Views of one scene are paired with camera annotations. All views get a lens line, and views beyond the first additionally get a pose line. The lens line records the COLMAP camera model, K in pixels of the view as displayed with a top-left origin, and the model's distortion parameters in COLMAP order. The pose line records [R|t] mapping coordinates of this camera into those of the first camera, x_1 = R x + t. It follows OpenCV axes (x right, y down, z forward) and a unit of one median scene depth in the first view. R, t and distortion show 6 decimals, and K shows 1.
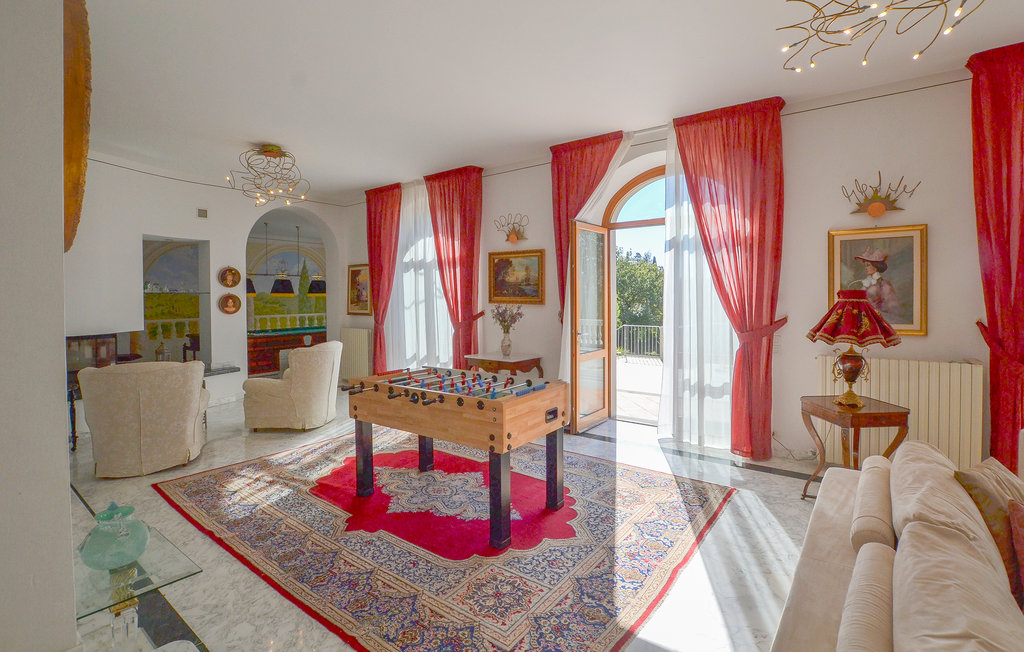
lens RADIAL K [[473.6, 0, 506.9], [0, 473.6, 299.2], [0, 0, 1]] dist [-0.031417, 0.001368]
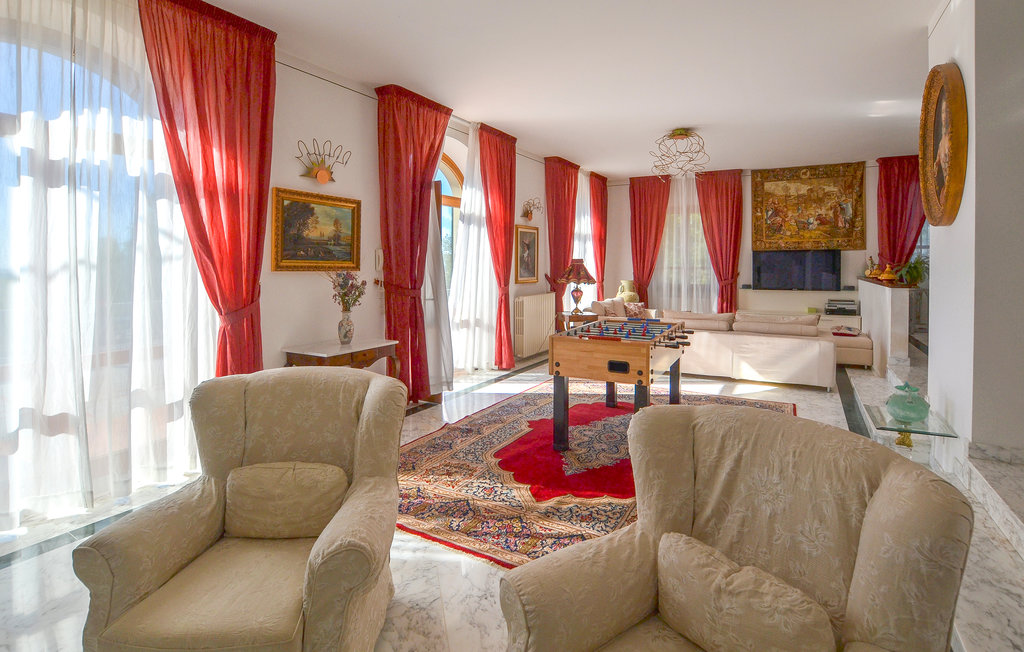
lens RADIAL K [[473.6, 0, 547.4], [0, 473.6, 274.5], [0, 0, 1]] dist [-0.031417, 0.001368]
pose [[-0.160433, -0.011651, 0.986978, -1.103060], [0.013288, 0.999814, 0.013963, 0.015385], [-0.986957, 0.015355, -0.160248, 1.212548]]
